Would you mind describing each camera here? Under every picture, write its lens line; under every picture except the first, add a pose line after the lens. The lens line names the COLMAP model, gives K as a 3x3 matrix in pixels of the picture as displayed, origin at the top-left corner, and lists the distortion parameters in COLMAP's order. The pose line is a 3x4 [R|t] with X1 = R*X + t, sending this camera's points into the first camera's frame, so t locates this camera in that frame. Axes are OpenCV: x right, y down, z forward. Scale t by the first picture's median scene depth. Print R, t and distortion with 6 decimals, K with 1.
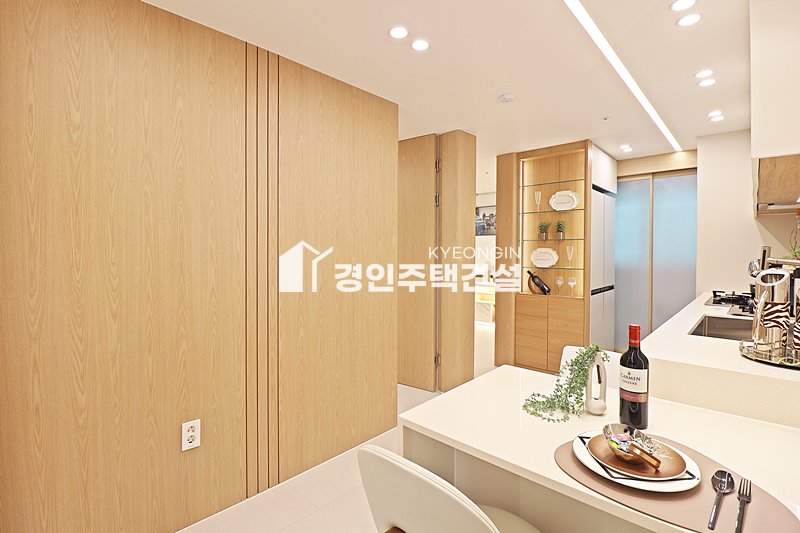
lens RADIAL K [[368.3, 0, 395.7], [0, 368.3, 259.4], [0, 0, 1]] dist [-0.008289, -0.009985]
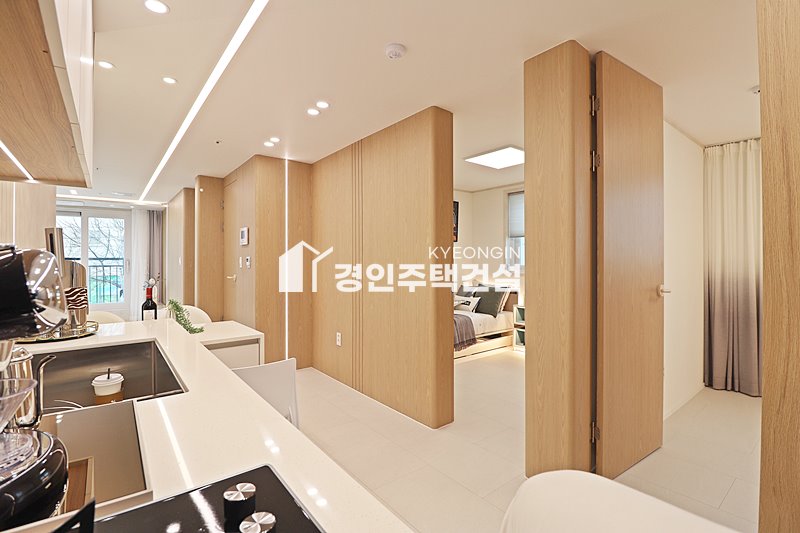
lens RADIAL K [[368.3, 0, 407.2], [0, 368.3, 259.2], [0, 0, 1]] dist [-0.008289, -0.009985]
pose [[-0.110901, -0.007267, -0.993805, 0.743215], [-0.020310, 0.999781, -0.005044, 0.001224], [0.993624, 0.019625, -0.111024, 0.780291]]
